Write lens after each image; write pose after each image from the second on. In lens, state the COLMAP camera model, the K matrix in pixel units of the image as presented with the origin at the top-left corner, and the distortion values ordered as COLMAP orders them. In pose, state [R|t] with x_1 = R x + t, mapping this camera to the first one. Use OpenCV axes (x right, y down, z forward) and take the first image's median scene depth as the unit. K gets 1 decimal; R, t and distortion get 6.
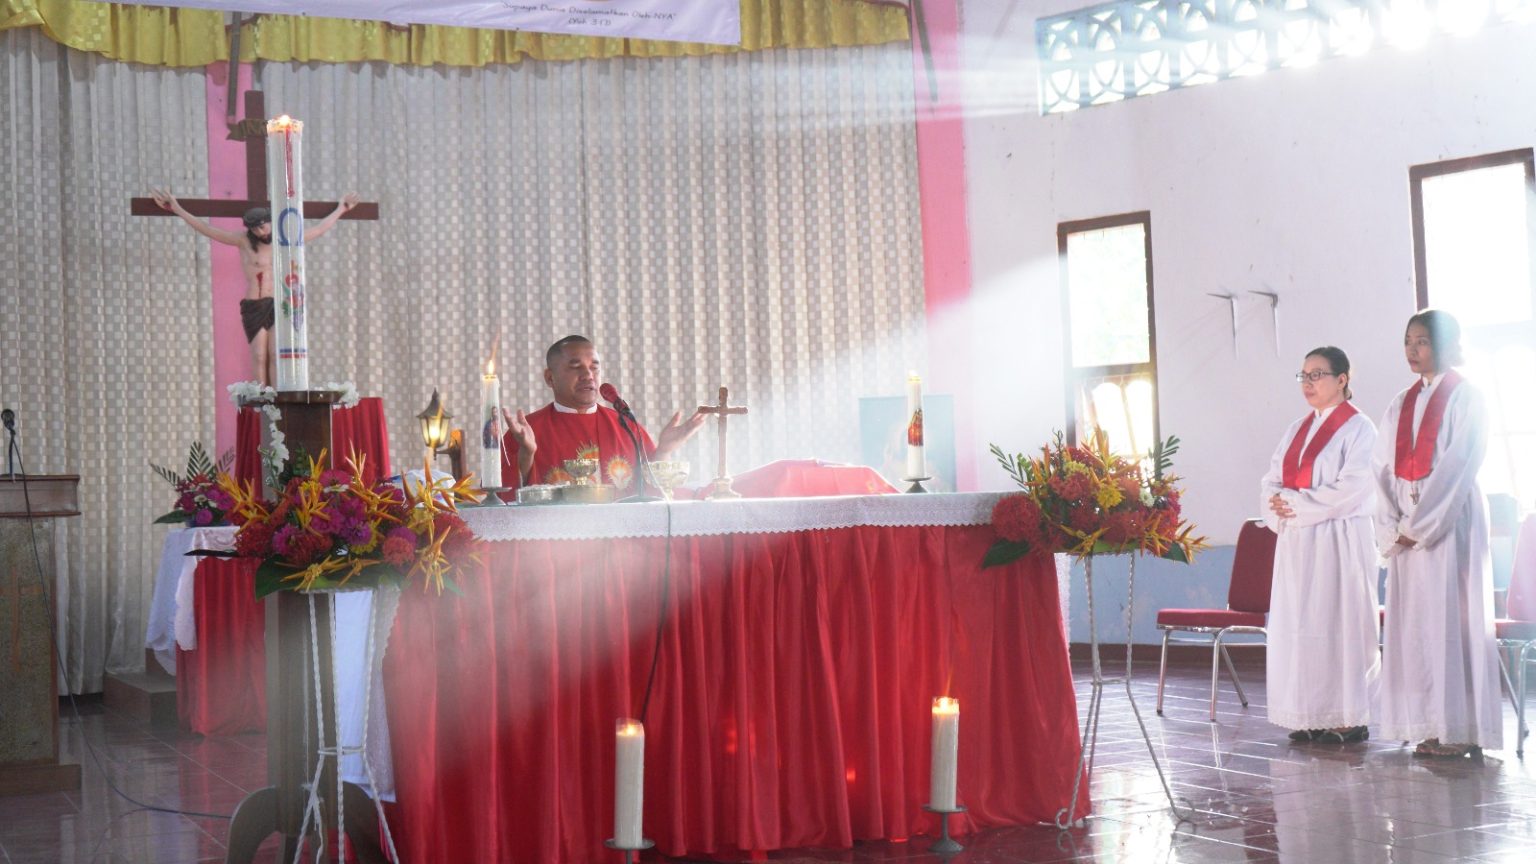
lens RADIAL K [[2007.0, 0, 752.9], [0, 2007.0, 434.6], [0, 0, 1]] dist [0.037962, -0.048526]
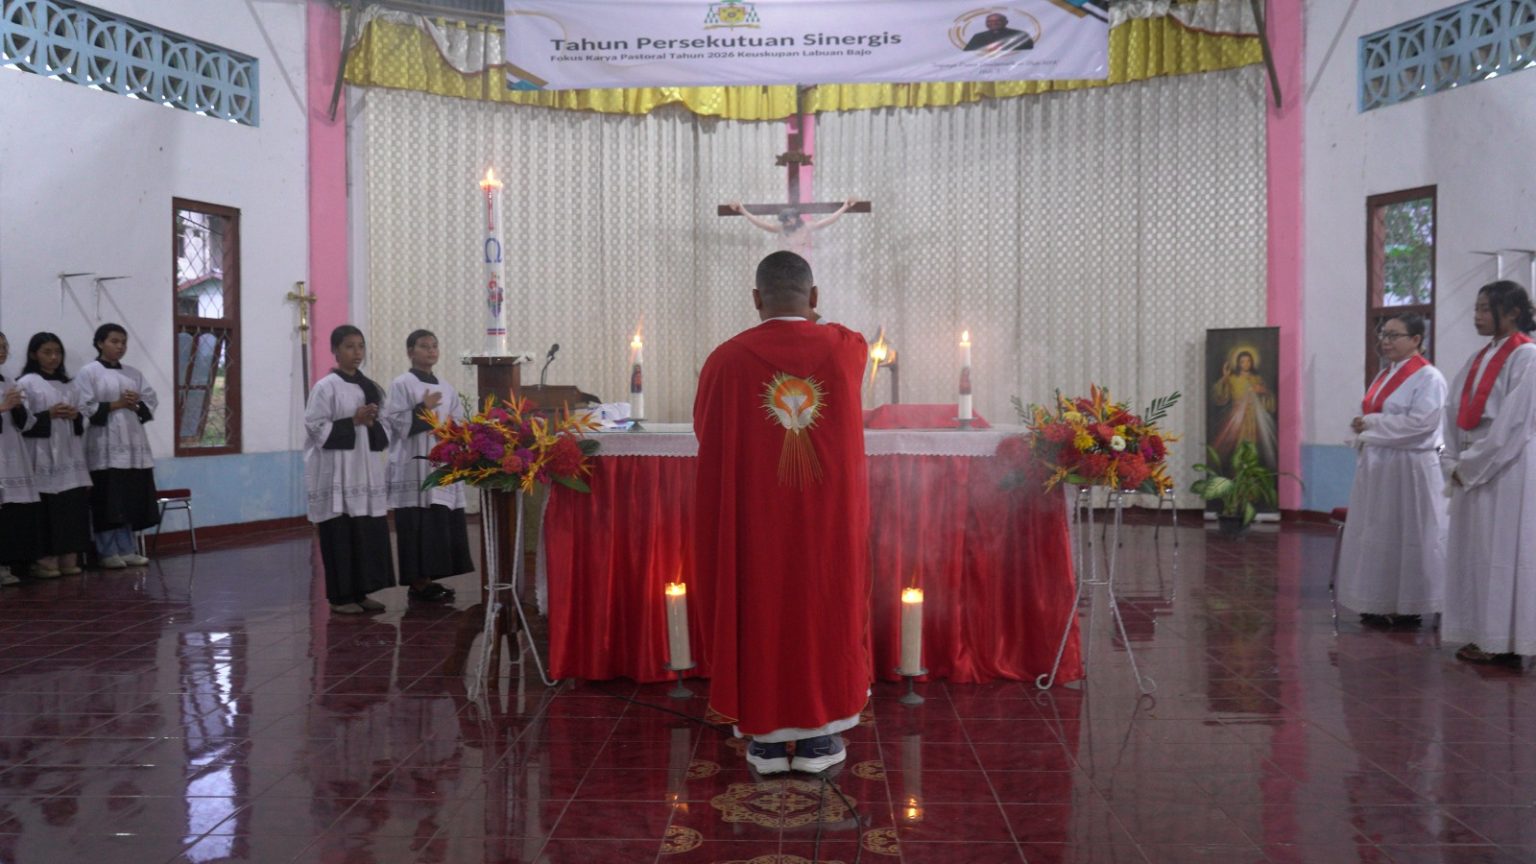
lens RADIAL K [[1236.5, 0, 768.0], [0, 1236.5, 432.0], [0, 0, 1]] dist [0.001440, -0.000541]
pose [[0.892670, 0.047071, -0.448245, 0.177711], [-0.007347, 0.995919, 0.089952, -0.023154], [0.450650, -0.077004, 0.889373, 0.102555]]
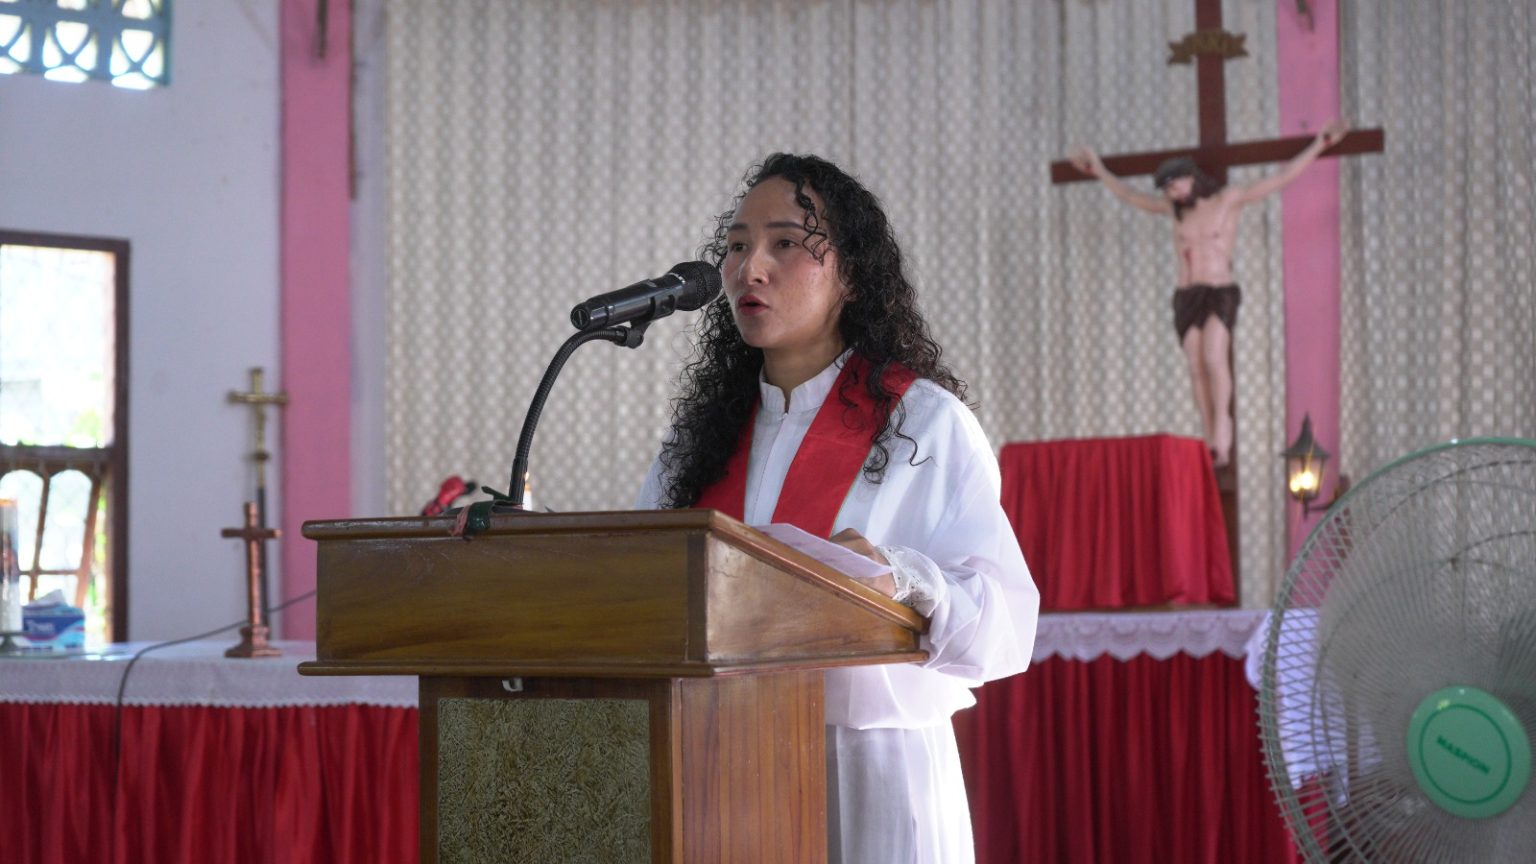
lens RADIAL K [[2890.3, 0, 768.0], [0, 2890.3, 432.0], [0, 0, 1]] dist [-0.038246, -0.005555]
pose [[0.591105, -0.012564, -0.806497, 0.463561], [0.028433, 0.999582, 0.005268, -0.024620], [0.806093, -0.026045, 0.591215, 0.264100]]
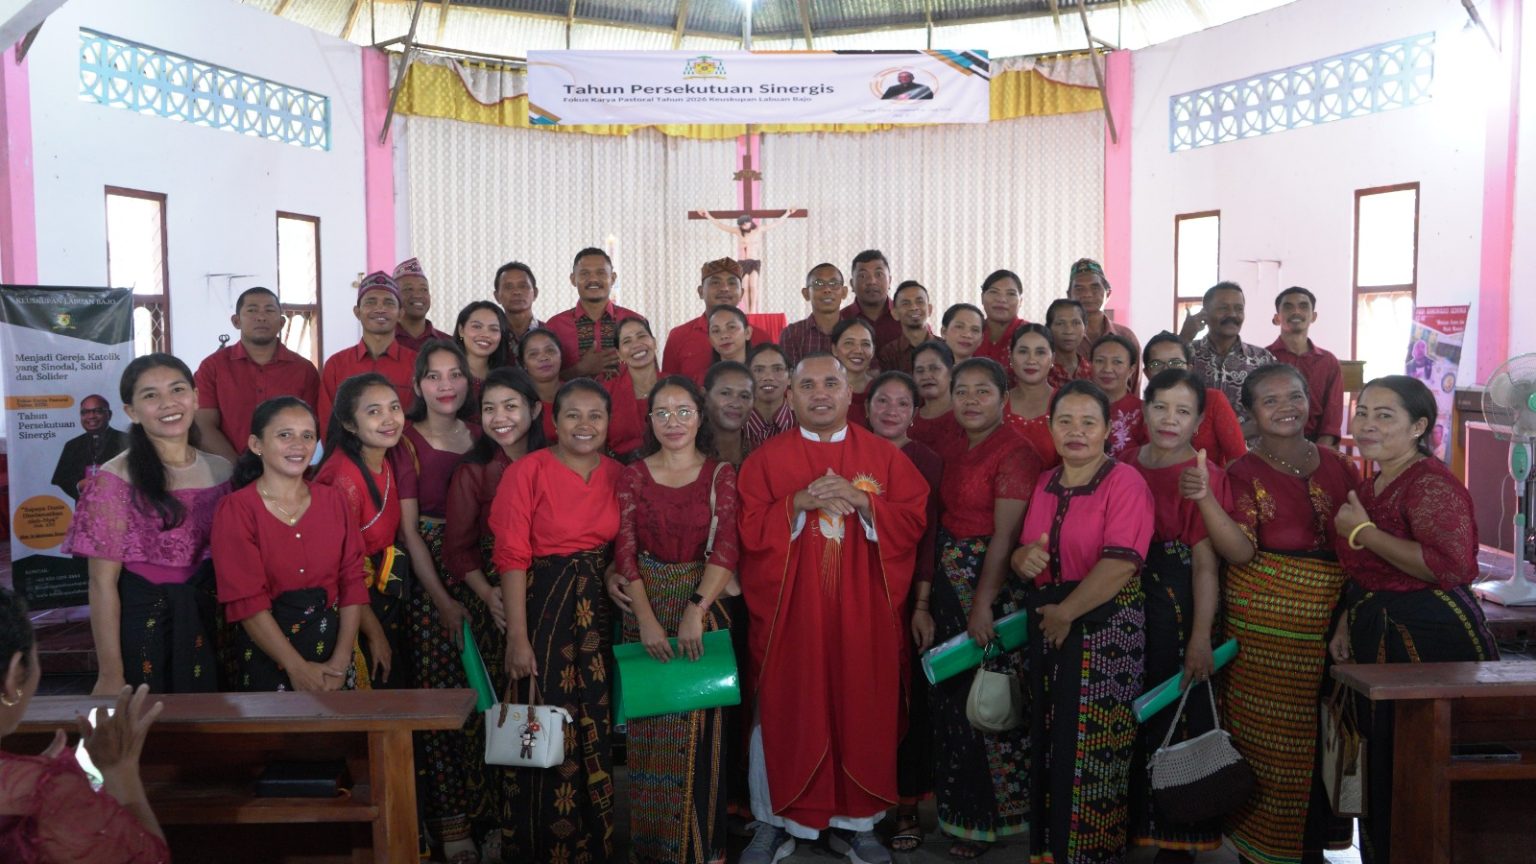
lens RADIAL K [[1255.1, 0, 768.0], [0, 1255.1, 432.0], [0, 0, 1]] dist [-0.003825, 0.018753]
pose [[0.929508, 0.055445, -0.364610, 0.240128], [-0.010217, 0.992127, 0.124822, -0.050874], [0.368660, -0.112298, 0.922756, -0.181543]]
